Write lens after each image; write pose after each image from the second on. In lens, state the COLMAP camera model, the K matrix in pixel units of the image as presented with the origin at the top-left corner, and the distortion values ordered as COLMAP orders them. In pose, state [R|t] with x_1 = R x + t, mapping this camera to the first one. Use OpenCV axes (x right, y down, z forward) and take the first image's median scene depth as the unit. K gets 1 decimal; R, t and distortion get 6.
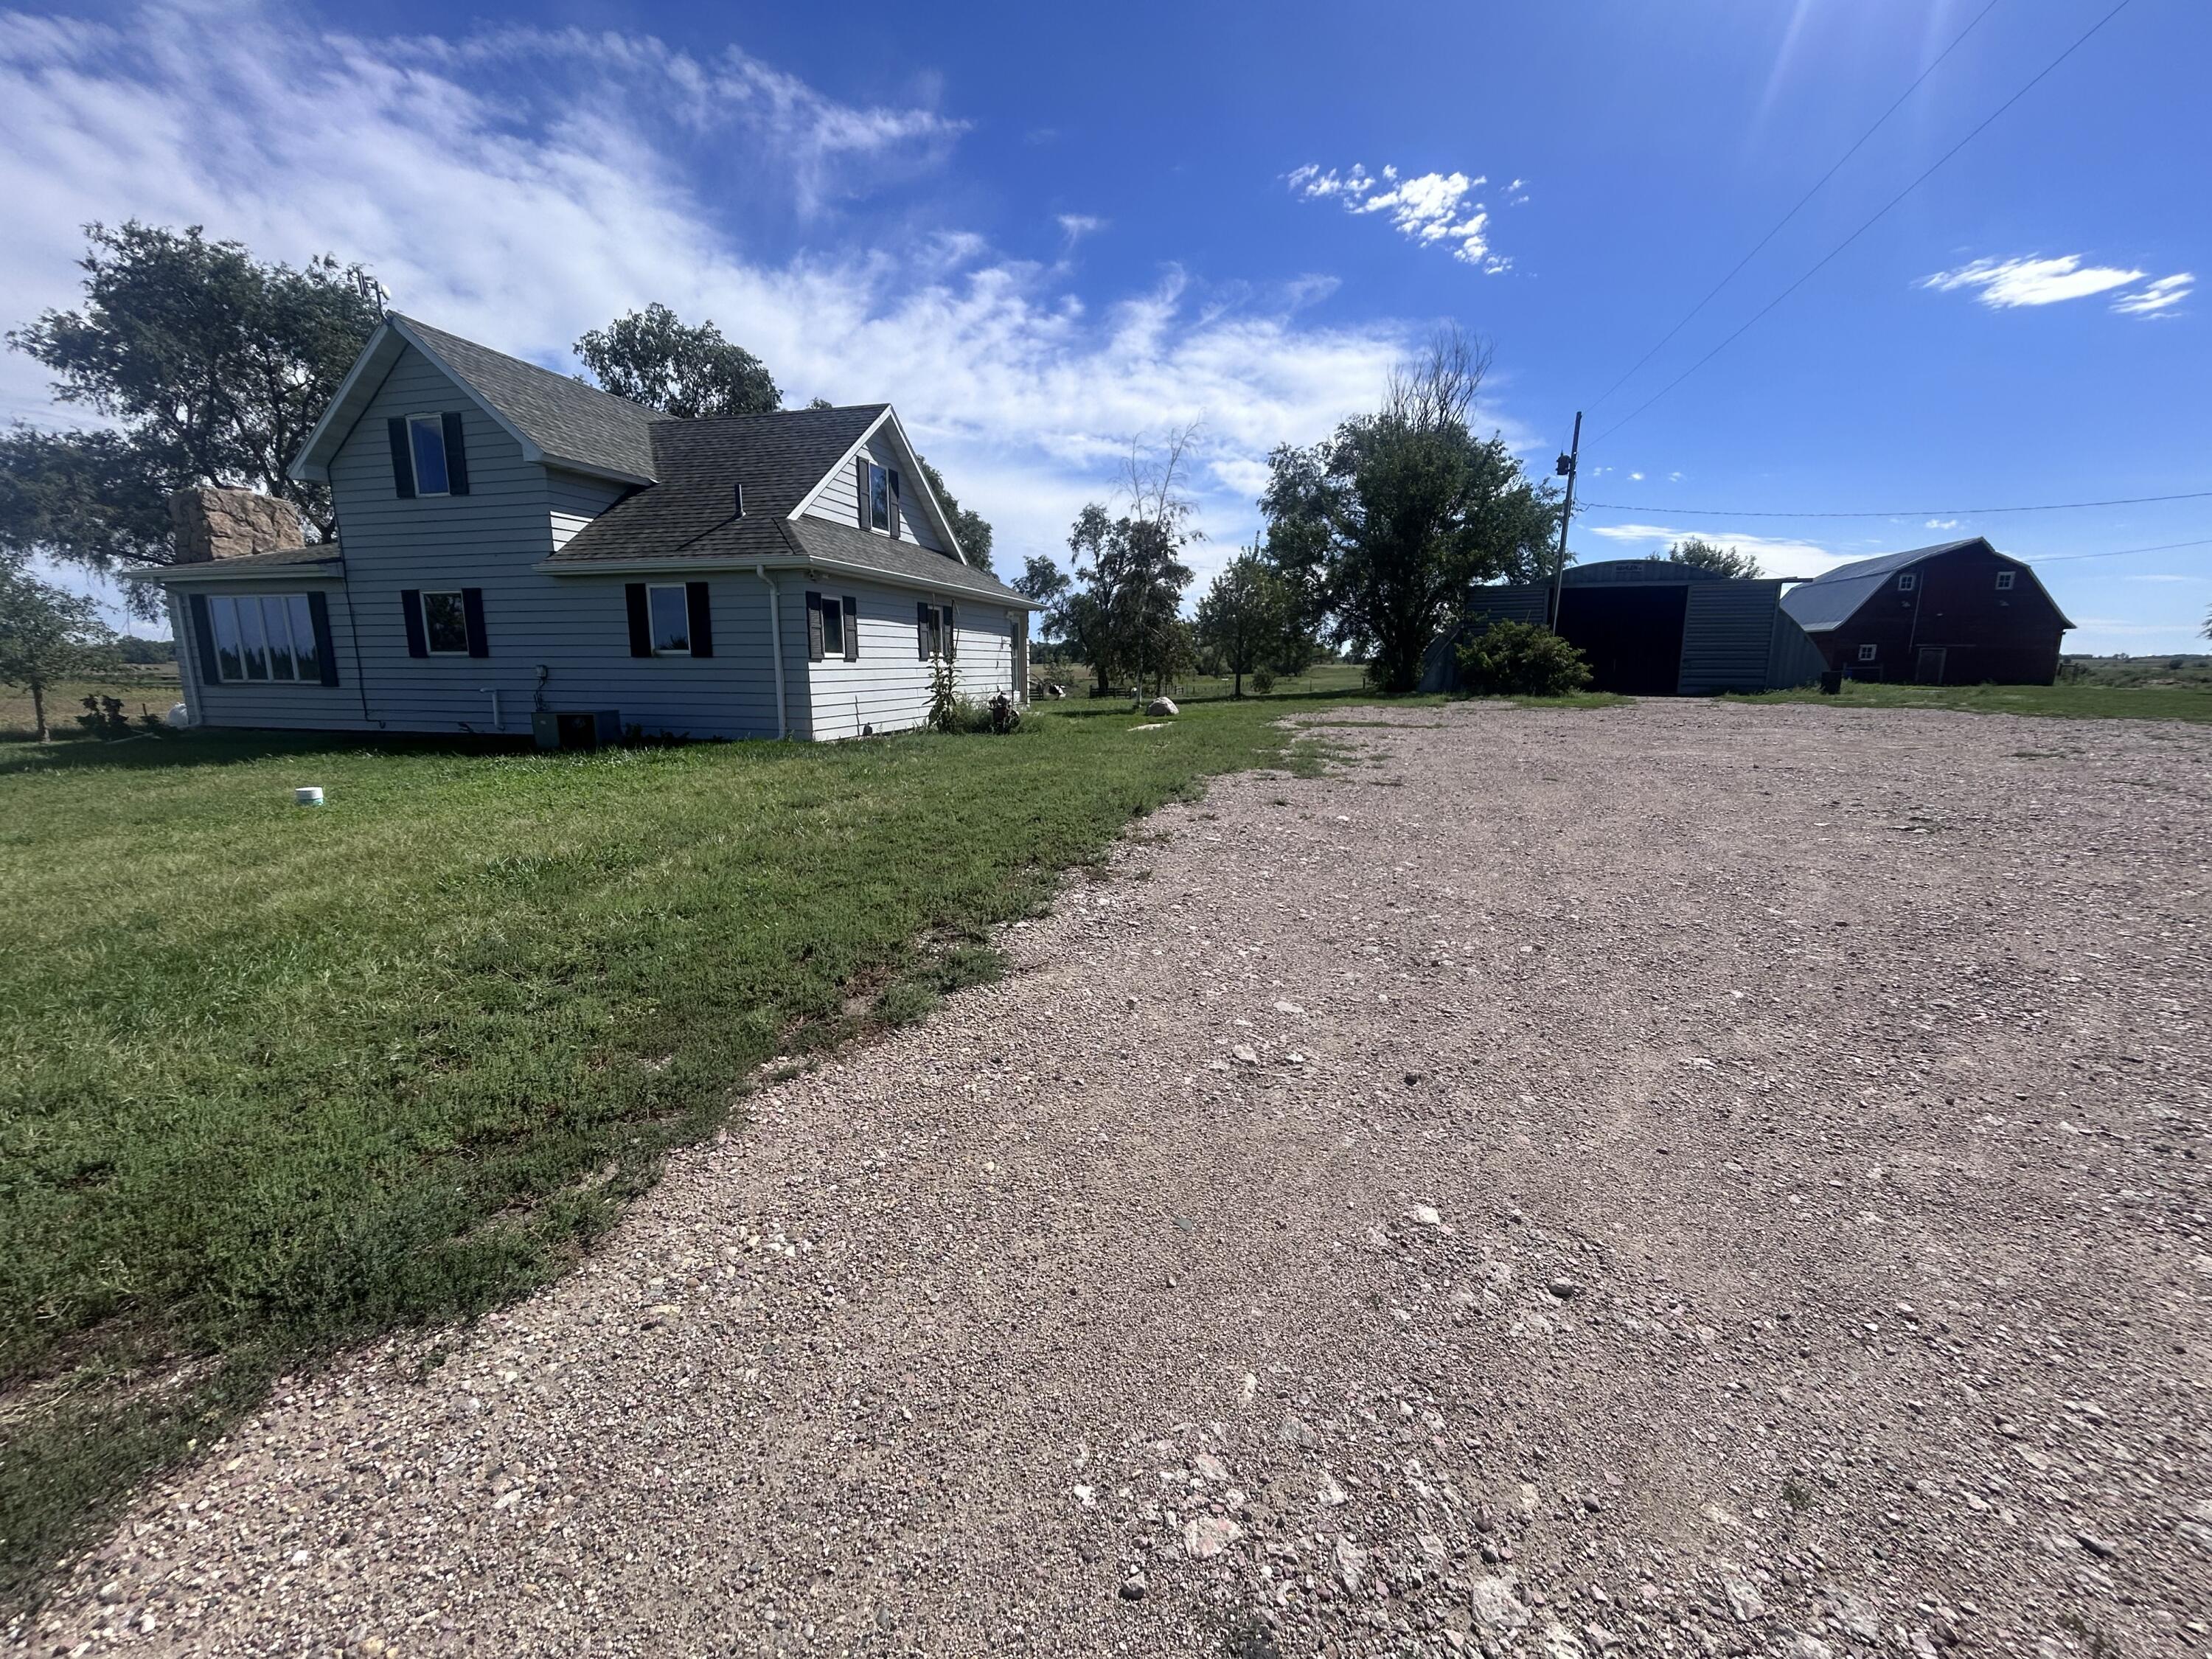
lens RADIAL K [[917.1, 0, 1100.3], [0, 917.1, 841.1], [0, 0, 1]] dist [0.003608, 0.001352]
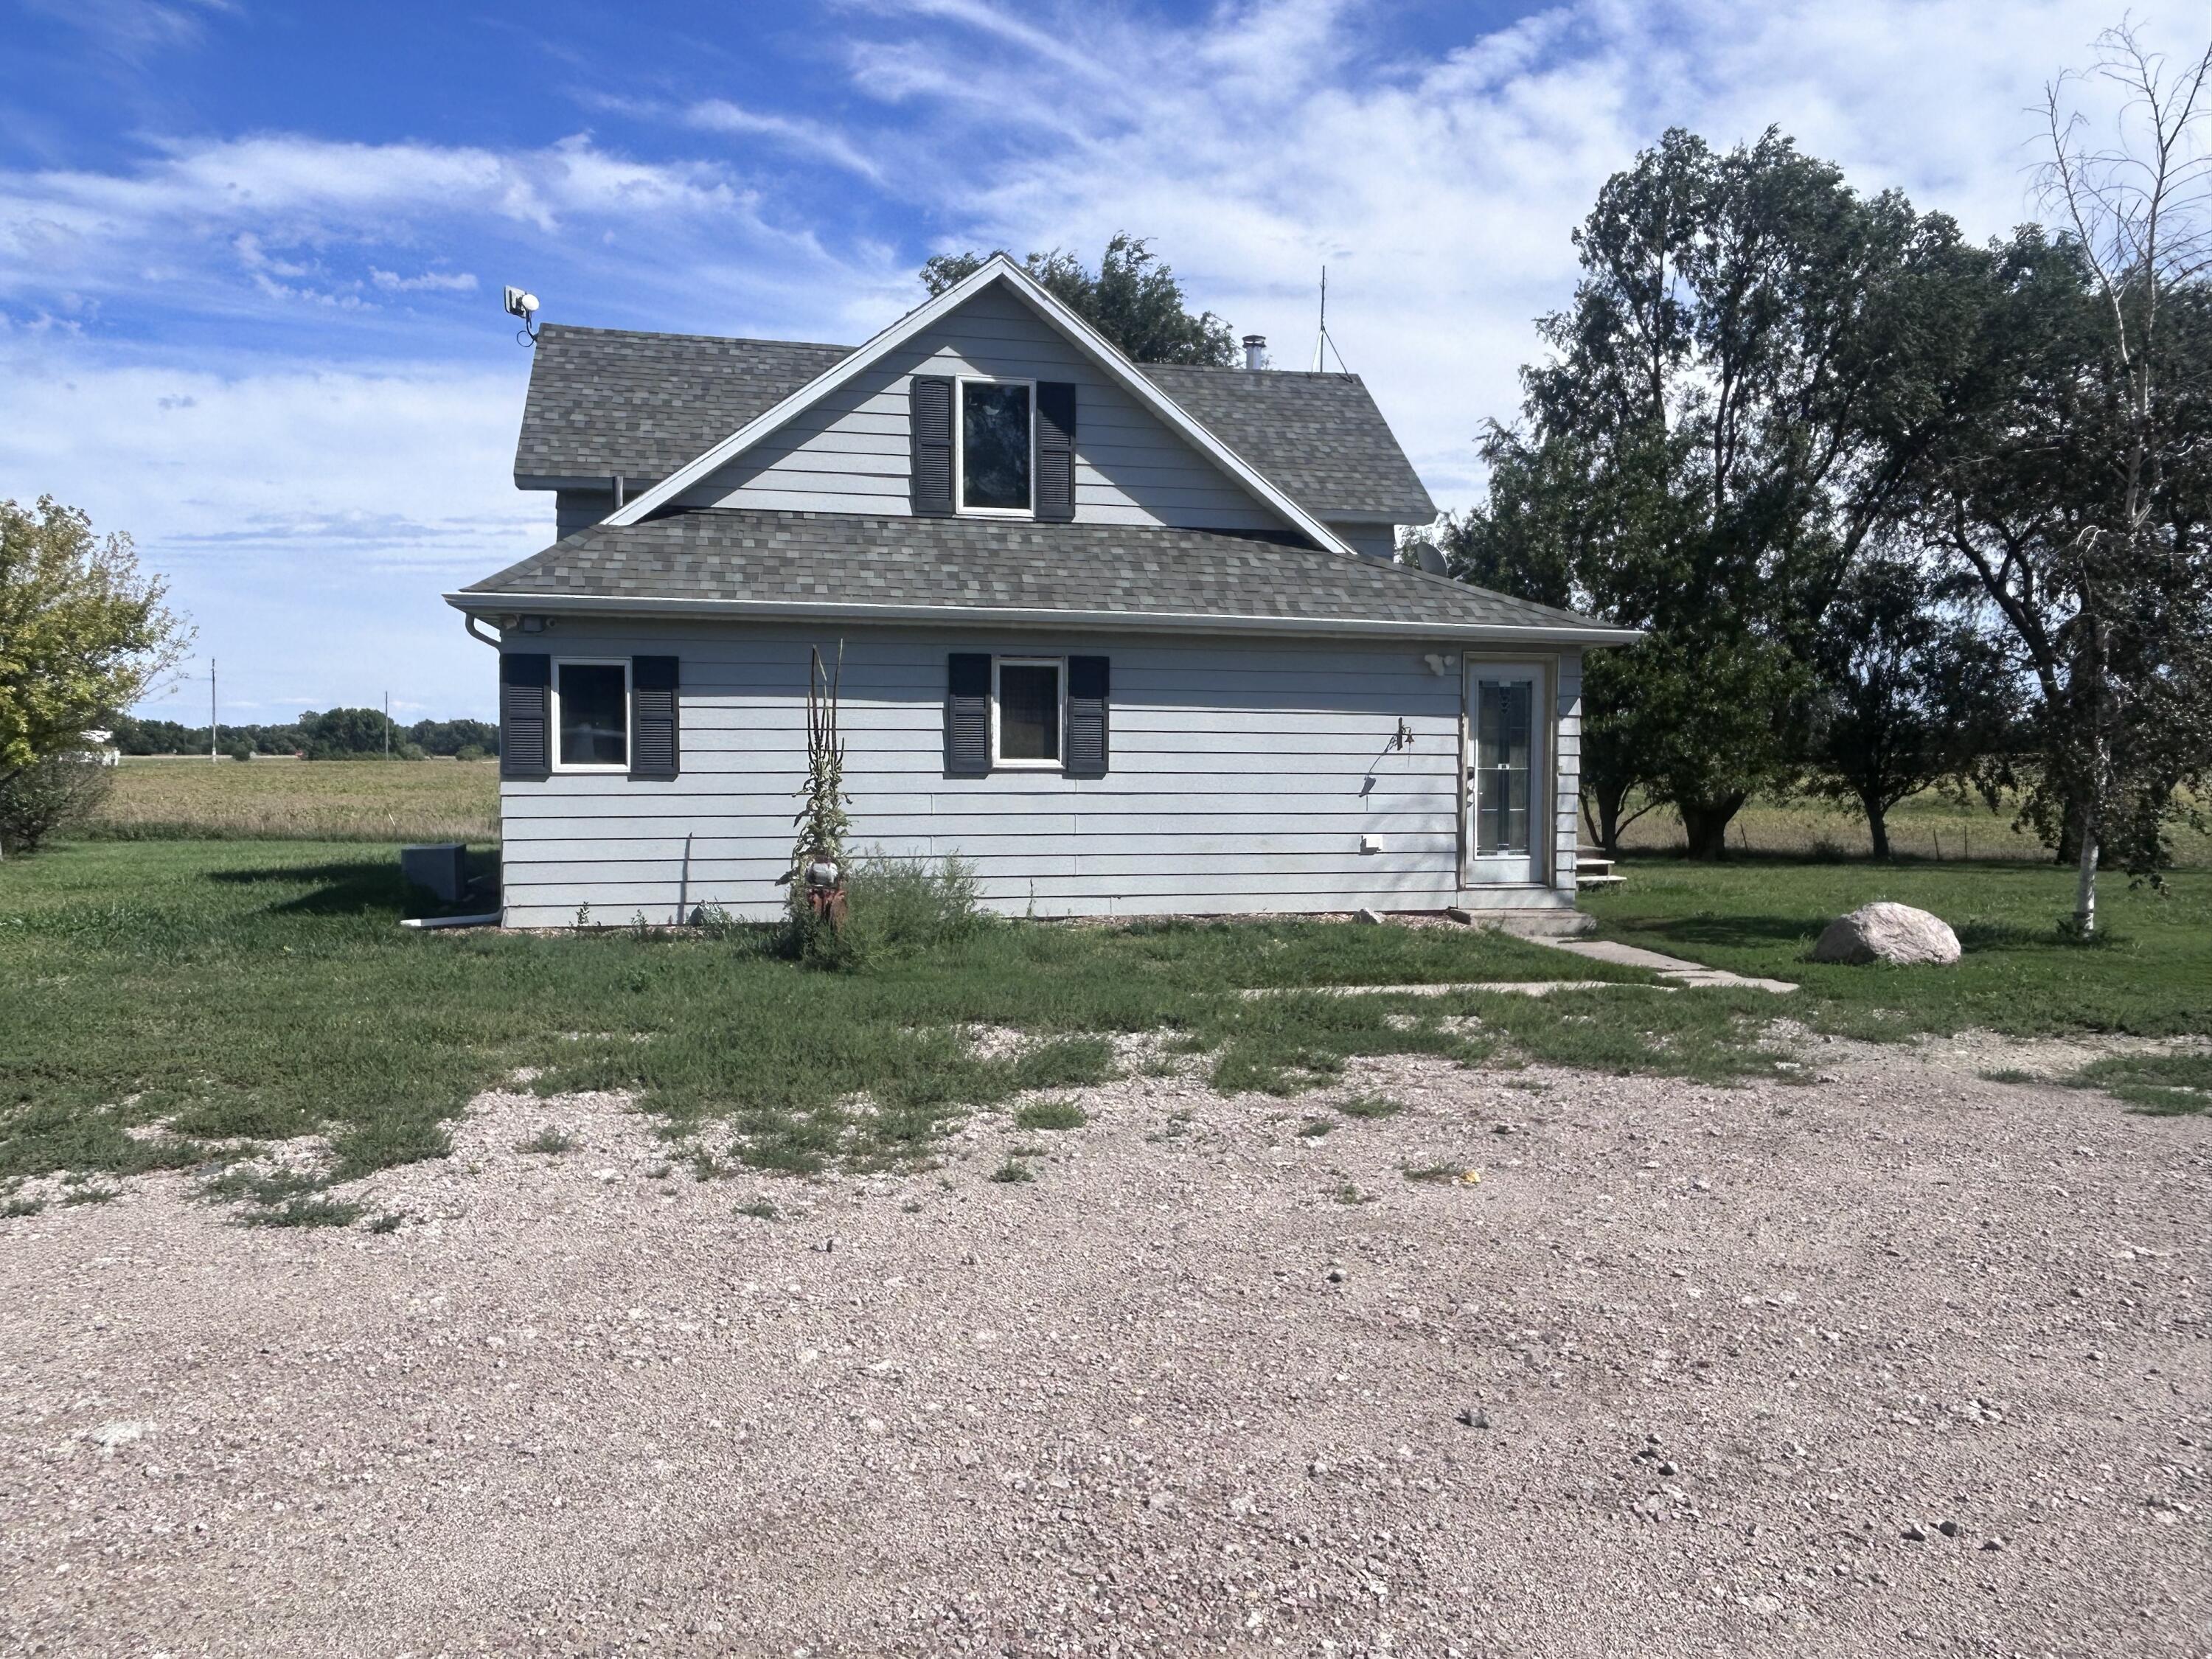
lens RADIAL K [[1659.0, 0, 1105.0], [0, 1659.0, 827.6], [0, 0, 1]] dist [-0.027111, 0.006074]
pose [[0.481568, 0.039396, -0.875523, 0.546985], [-0.169170, 0.984380, -0.048755, -0.139439], [0.859926, 0.171591, 0.480711, 0.648768]]
